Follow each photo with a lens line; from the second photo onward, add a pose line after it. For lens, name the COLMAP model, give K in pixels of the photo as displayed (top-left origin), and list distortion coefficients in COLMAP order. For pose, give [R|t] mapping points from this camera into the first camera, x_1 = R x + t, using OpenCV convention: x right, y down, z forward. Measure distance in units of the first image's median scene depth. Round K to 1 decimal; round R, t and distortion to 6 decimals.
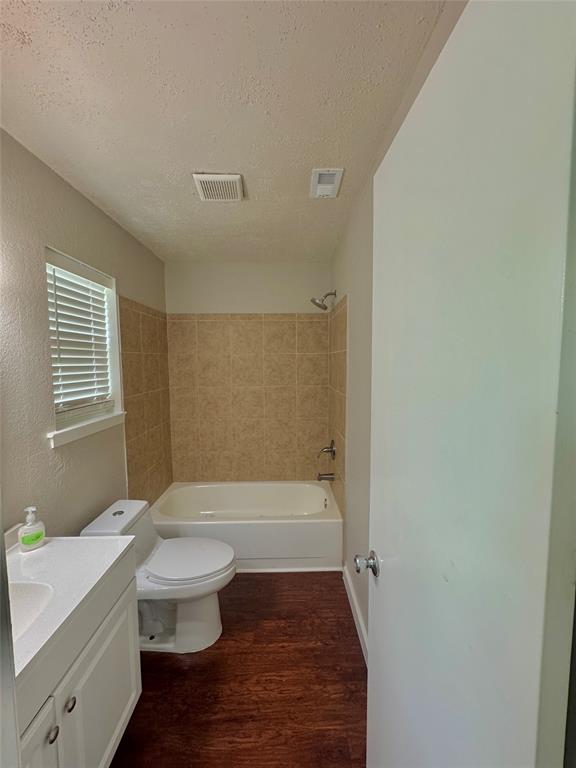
lens RADIAL K [[307.9, 0, 288.2], [0, 307.9, 384.7], [0, 0, 1]] dist [-0.000507, 0.001318]
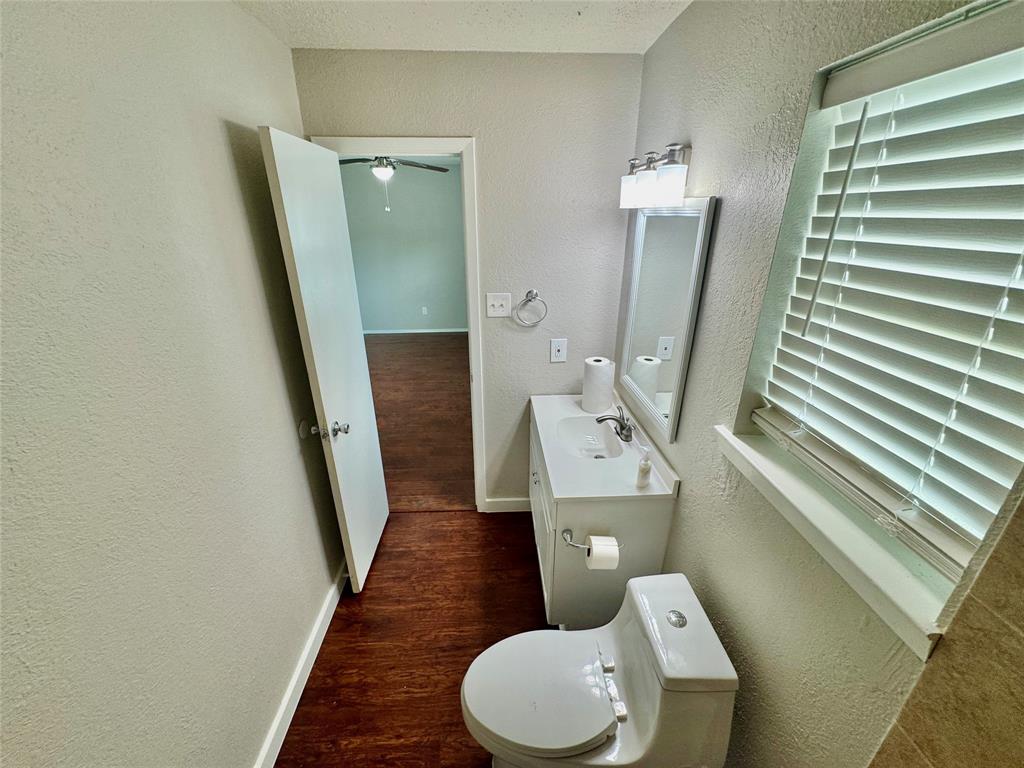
lens RADIAL K [[410.6, 0, 511.3], [0, 410.6, 386.3], [0, 0, 1]] dist [-0.000507, 0.001318]
pose [[-0.999273, 0.021761, -0.031317, -0.191133], [0.005076, 0.889798, 0.456327, -0.199713], [0.037796, 0.455836, -0.889261, 1.084534]]
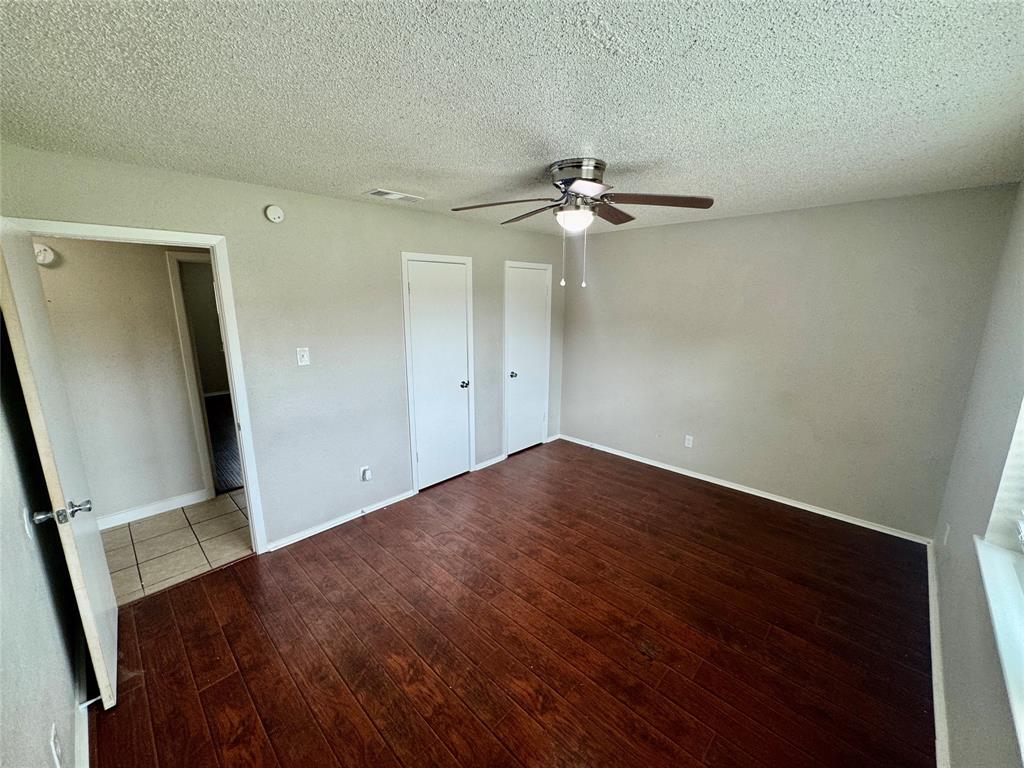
lens RADIAL K [[410.6, 0, 510.1], [0, 410.6, 385.7], [0, 0, 1]] dist [-0.000507, 0.001318]
pose [[-0.711650, -0.143305, 0.687763, -0.326758], [0.057690, 0.963748, 0.260504, -0.102368], [-0.700161, 0.225065, -0.677584, -0.051940]]
